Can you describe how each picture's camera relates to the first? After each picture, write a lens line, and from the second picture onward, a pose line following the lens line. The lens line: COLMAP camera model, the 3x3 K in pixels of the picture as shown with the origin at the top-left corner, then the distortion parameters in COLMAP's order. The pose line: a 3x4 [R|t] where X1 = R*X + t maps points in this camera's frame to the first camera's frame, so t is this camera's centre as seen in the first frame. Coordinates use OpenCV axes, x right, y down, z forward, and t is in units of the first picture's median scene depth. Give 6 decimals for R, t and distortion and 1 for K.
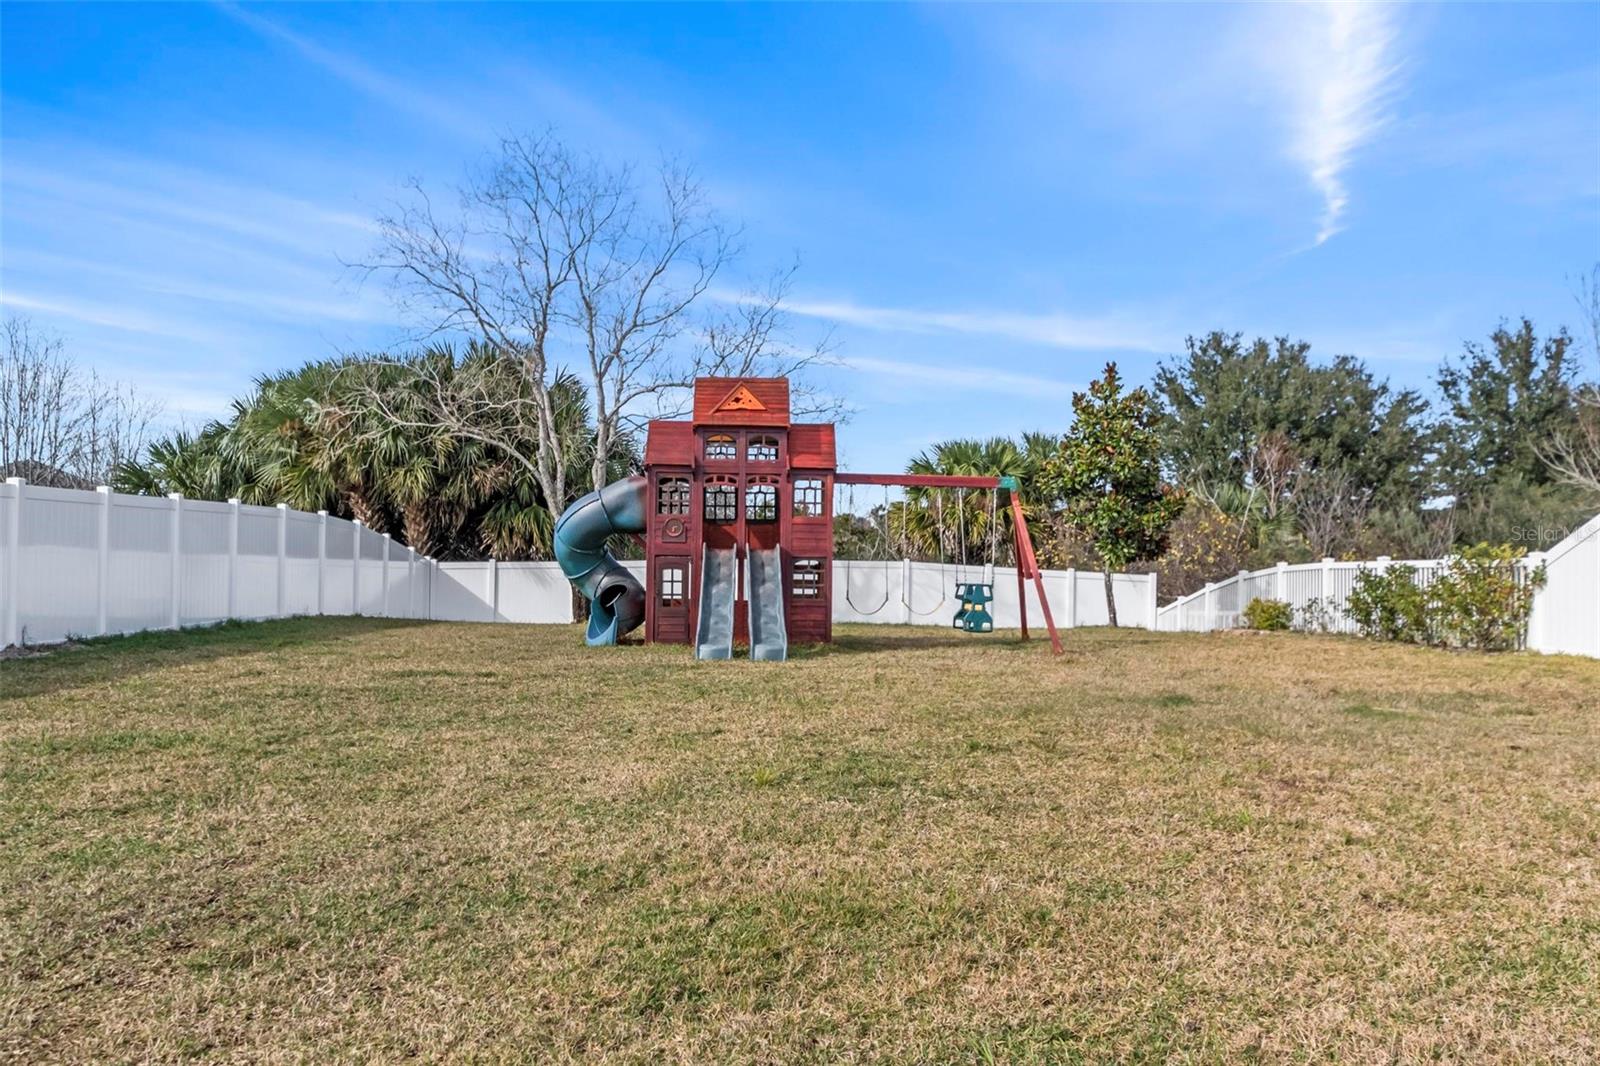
lens RADIAL K [[1411.2, 0, 804.4], [0, 1411.2, 522.9], [0, 0, 1]] dist [0.051746, -0.003827]
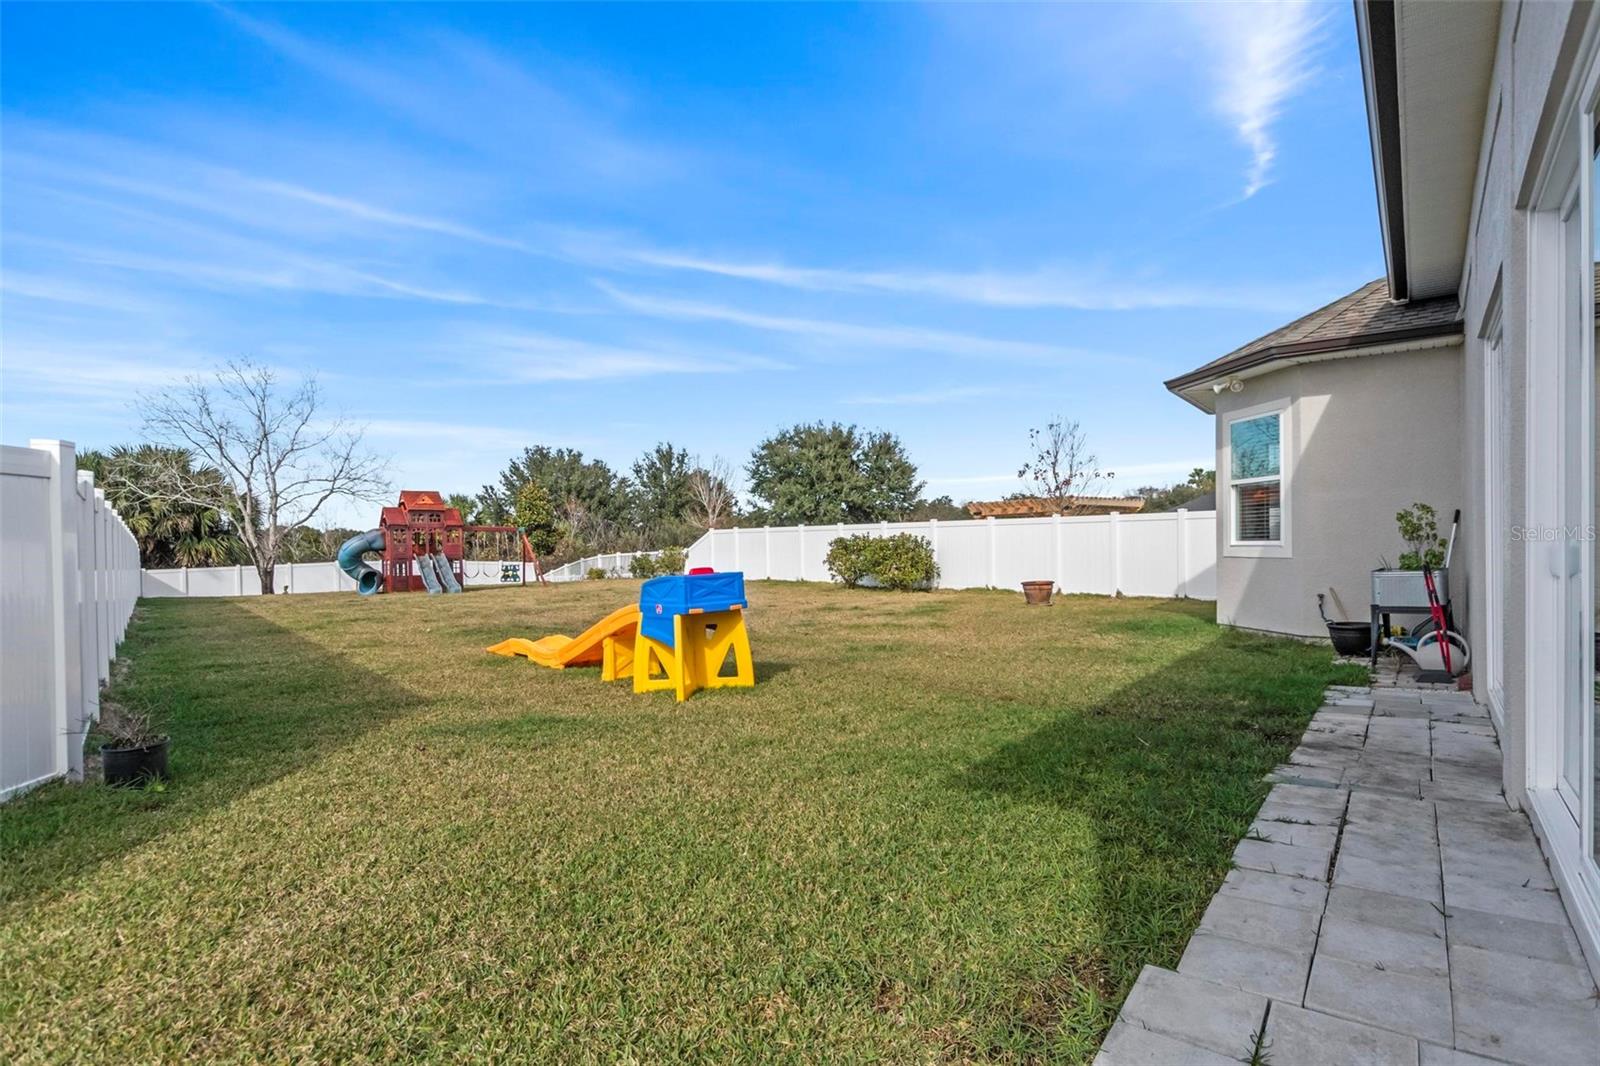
lens RADIAL K [[770.1, 0, 797.5], [0, 770.1, 541.5], [0, 0, 1]] dist [0.013073, -0.000232]
pose [[0.805006, -0.023127, 0.592816, -0.173654], [0.017833, 0.999732, 0.014785, -0.008553], [-0.592999, -0.001330, 0.805202, -0.304578]]
